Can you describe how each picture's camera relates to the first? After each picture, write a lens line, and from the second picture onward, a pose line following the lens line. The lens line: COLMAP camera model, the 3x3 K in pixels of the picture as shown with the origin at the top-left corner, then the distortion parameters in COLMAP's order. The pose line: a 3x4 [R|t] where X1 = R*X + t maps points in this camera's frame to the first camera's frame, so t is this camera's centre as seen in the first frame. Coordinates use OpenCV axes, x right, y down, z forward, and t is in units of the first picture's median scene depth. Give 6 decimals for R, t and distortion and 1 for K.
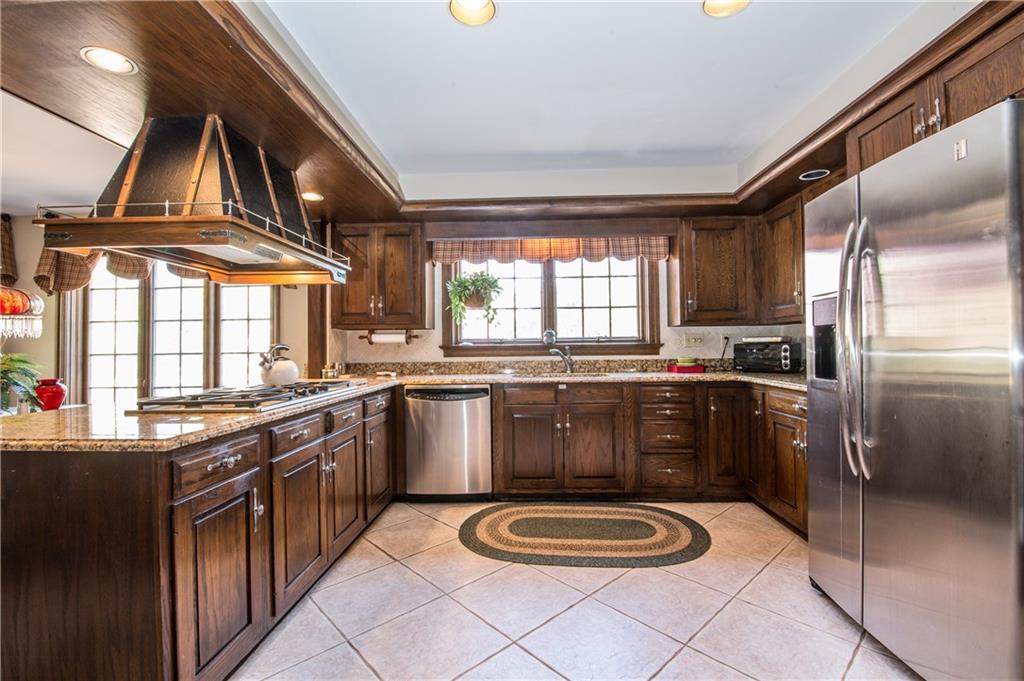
lens RADIAL K [[444.9, 0, 517.4], [0, 444.9, 339.5], [0, 0, 1]] dist [-0.016120, -0.003070]
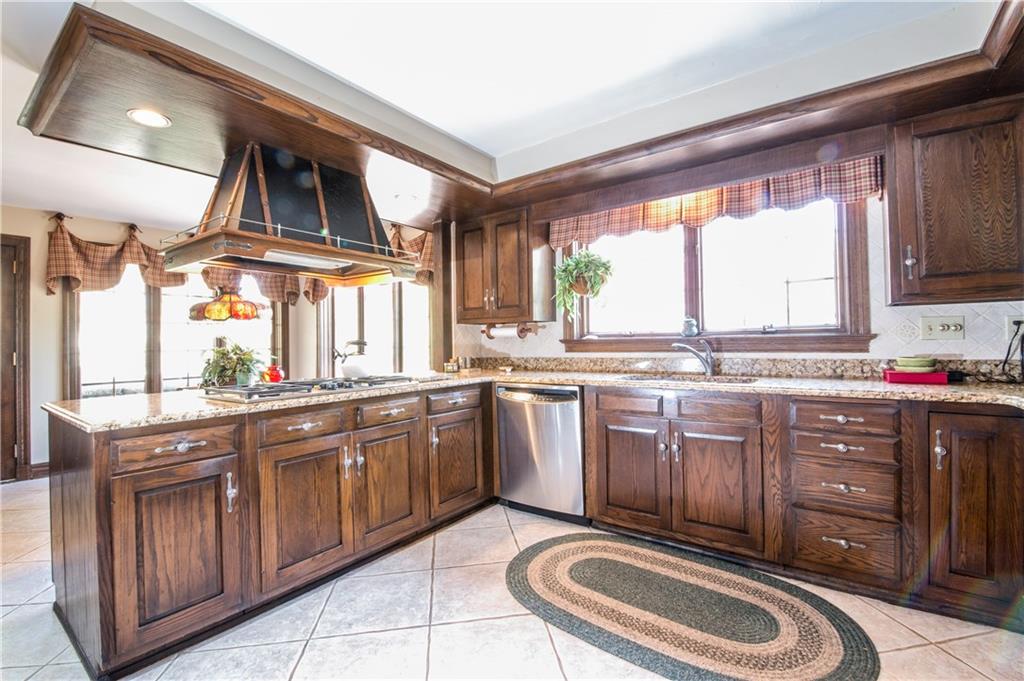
lens RADIAL K [[444.9, 0, 510.3], [0, 444.9, 339.7], [0, 0, 1]] dist [-0.016120, -0.003070]
pose [[0.826462, -0.005562, -0.562965, 0.298973], [0.015784, 0.999787, 0.013294, 0.000838], [0.562772, -0.019873, 0.826374, 0.242724]]
